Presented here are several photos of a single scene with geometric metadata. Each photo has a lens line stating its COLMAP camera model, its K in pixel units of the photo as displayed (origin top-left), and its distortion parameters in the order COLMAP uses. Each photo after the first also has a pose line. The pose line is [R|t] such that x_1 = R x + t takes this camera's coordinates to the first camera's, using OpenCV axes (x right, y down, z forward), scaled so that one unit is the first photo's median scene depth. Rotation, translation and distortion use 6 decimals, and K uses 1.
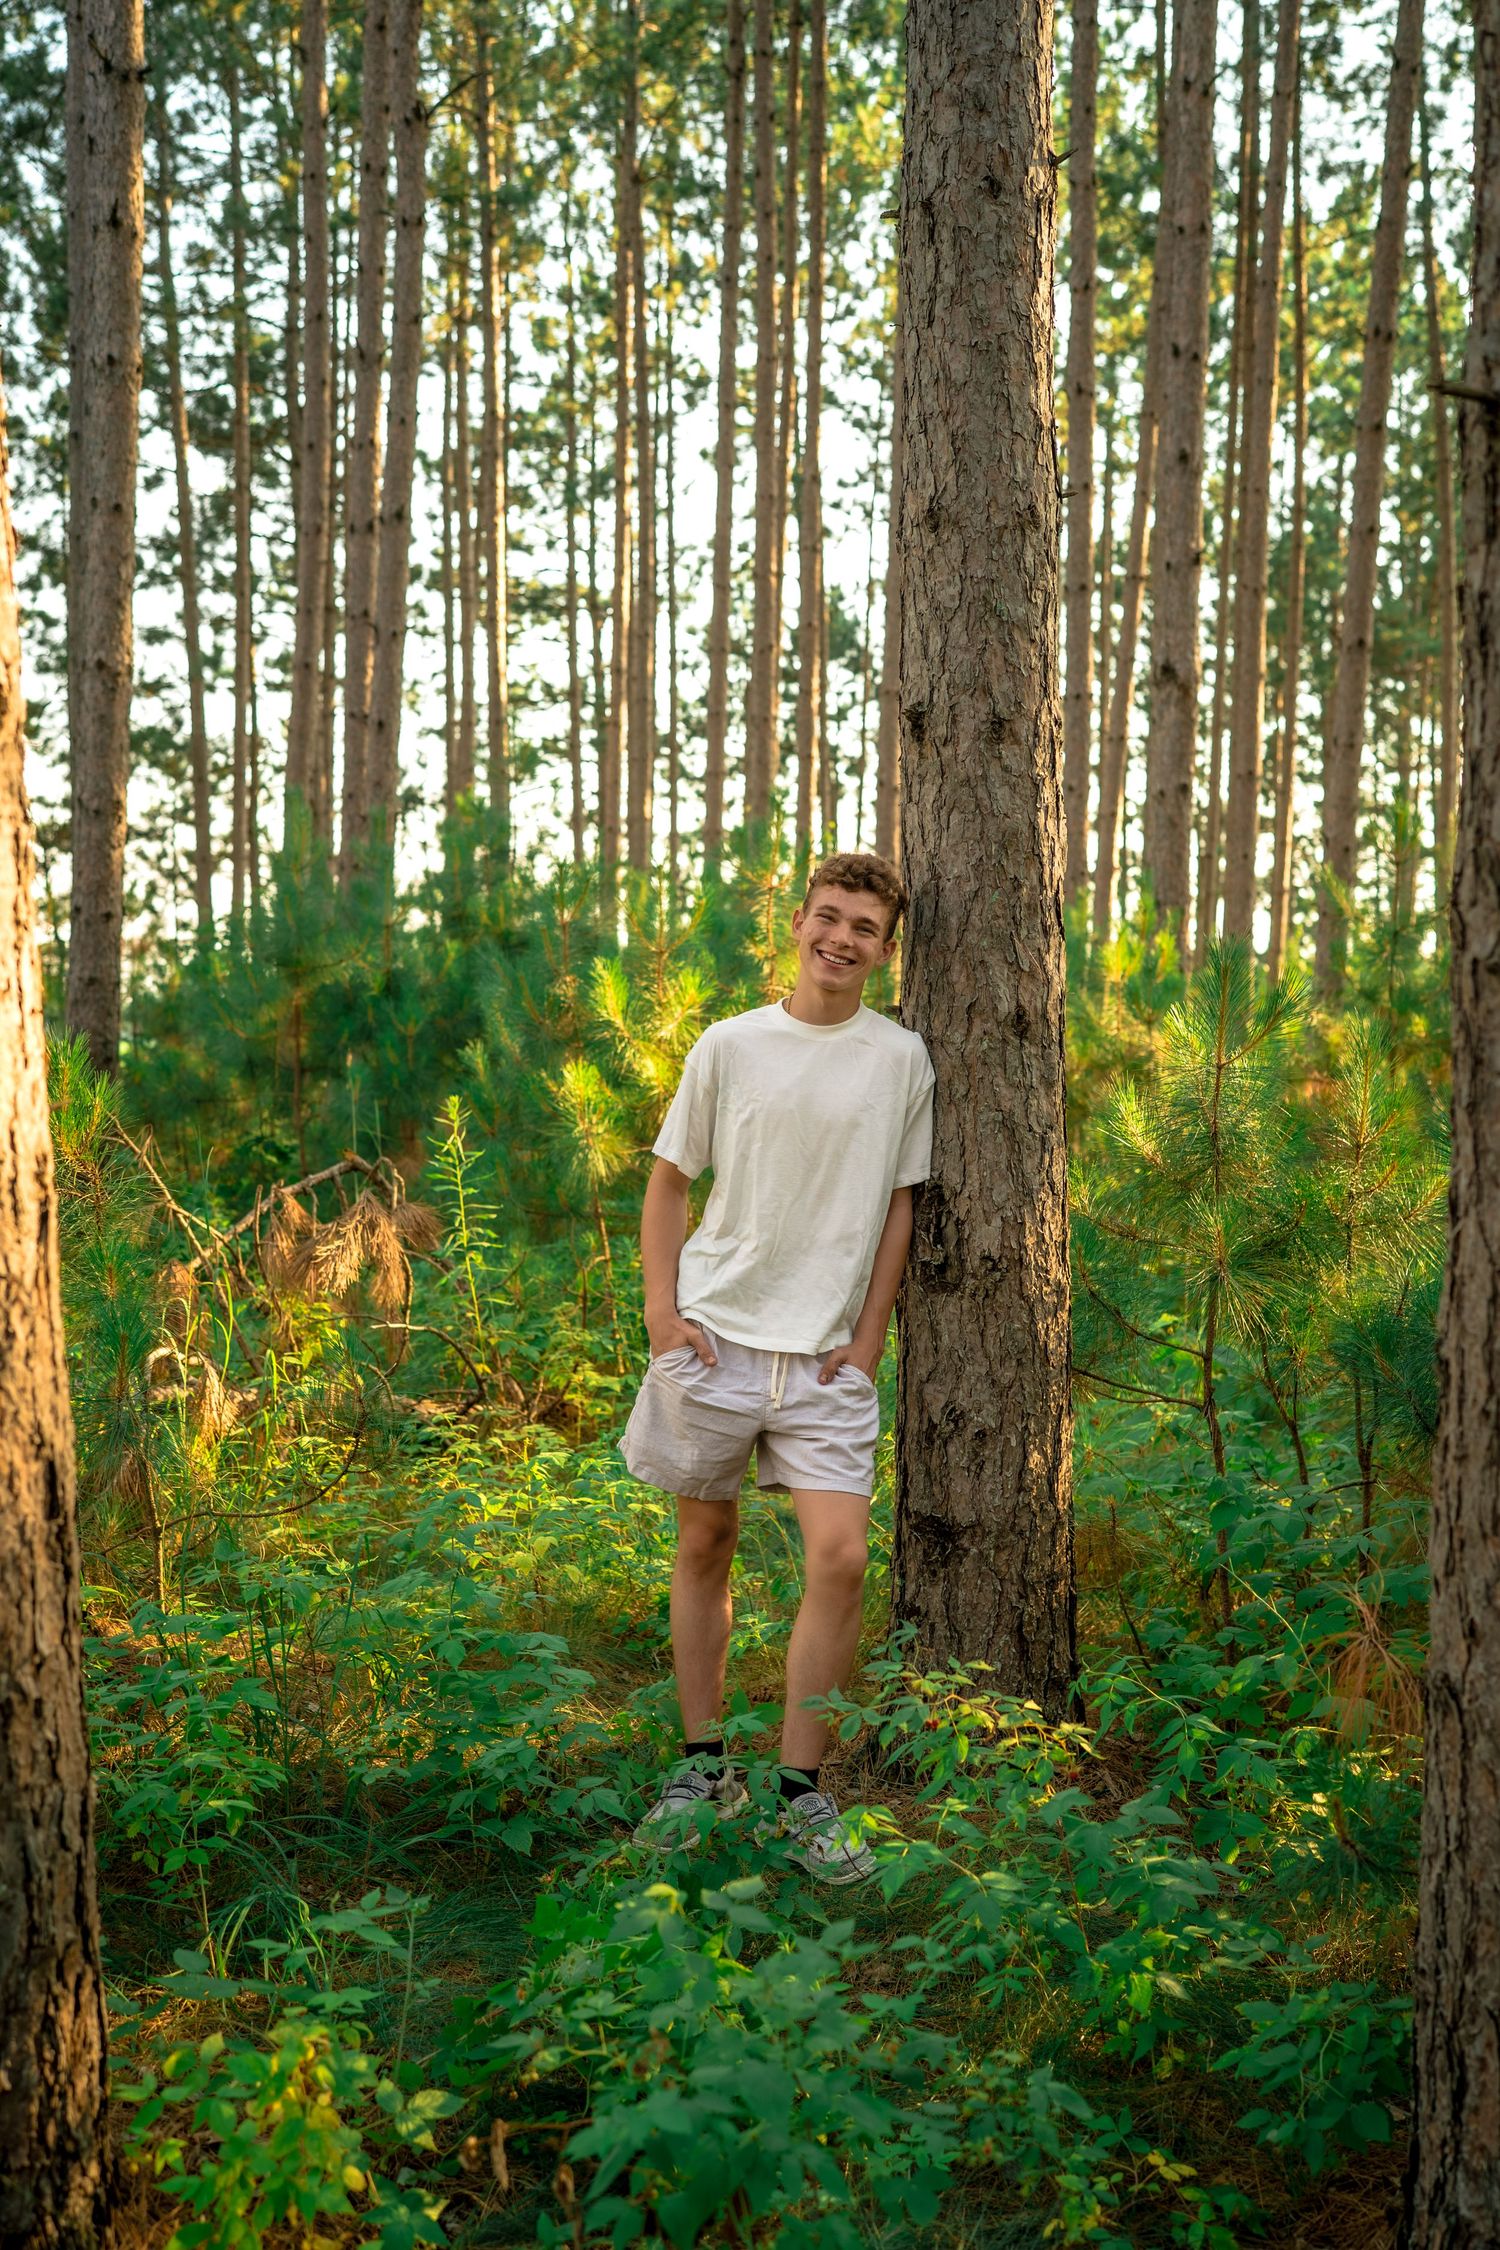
lens RADIAL K [[2209.4, 0, 753.1], [0, 2209.4, 1161.4], [0, 0, 1]] dist [-0.025751, 0.175898]
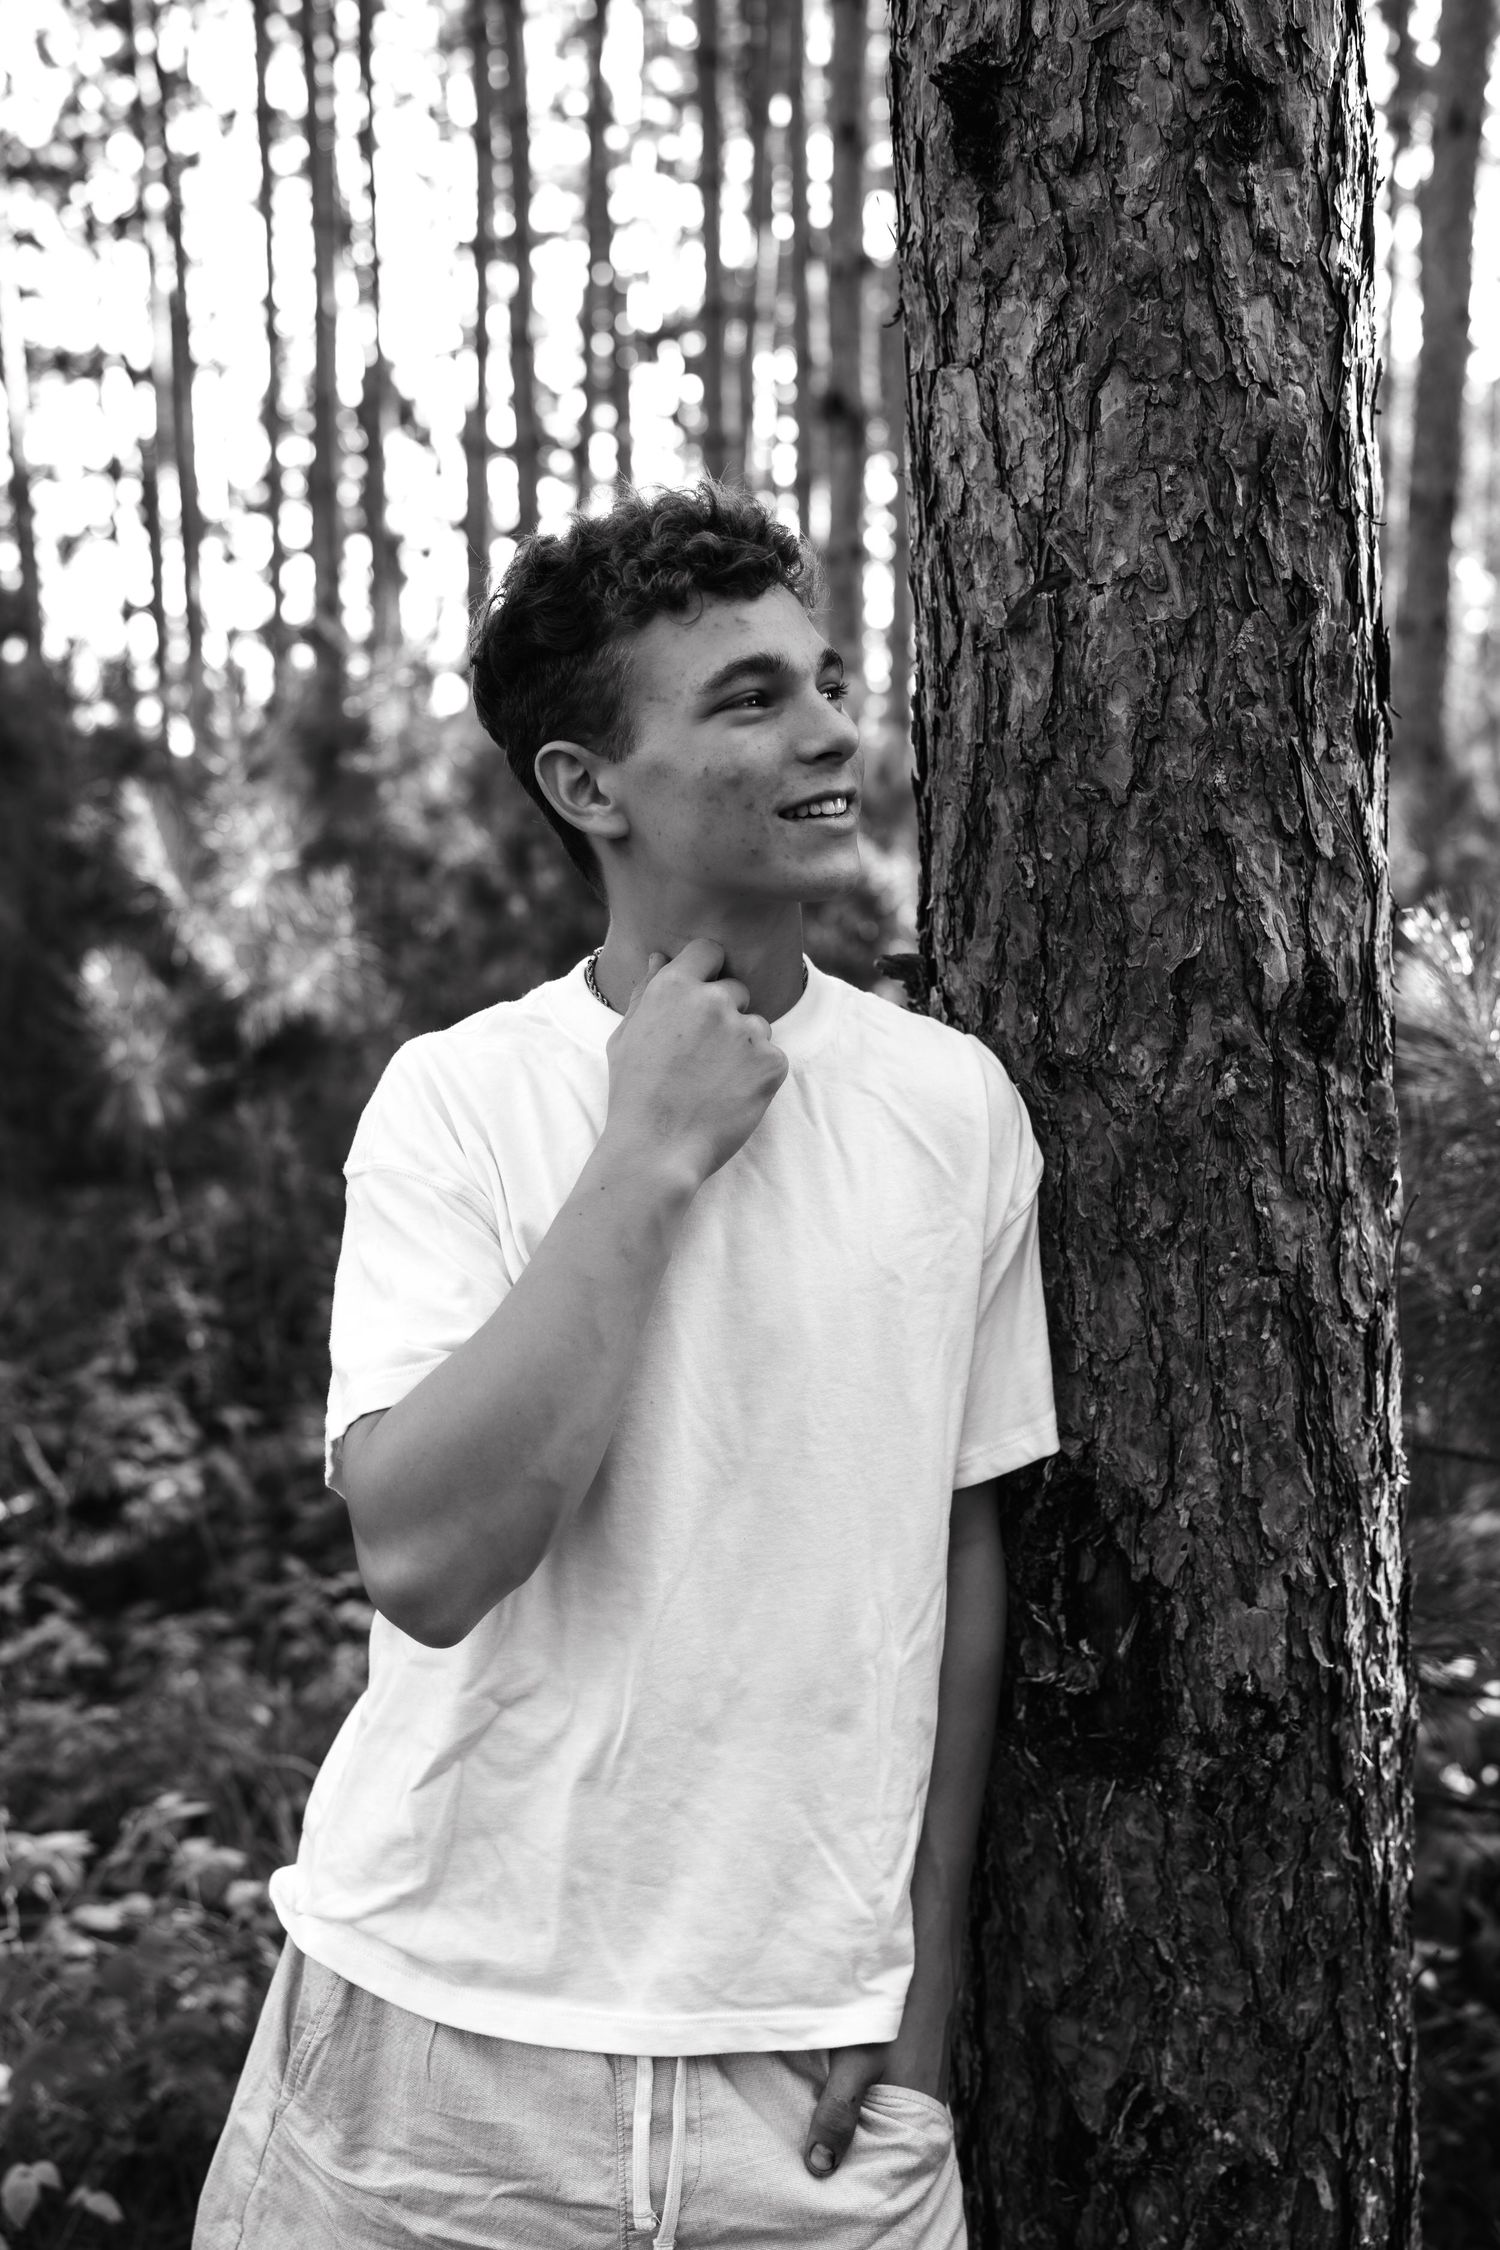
lens RADIAL K [[2209.4, 0, 753.1], [0, 2209.4, 1161.4], [0, 0, 1]] dist [-0.025751, 0.175898]
pose [[0.982074, -0.053189, 0.180836, -0.027536], [0.036526, 0.994877, 0.094262, -0.073090], [-0.184924, -0.085967, 0.978986, 0.661256]]
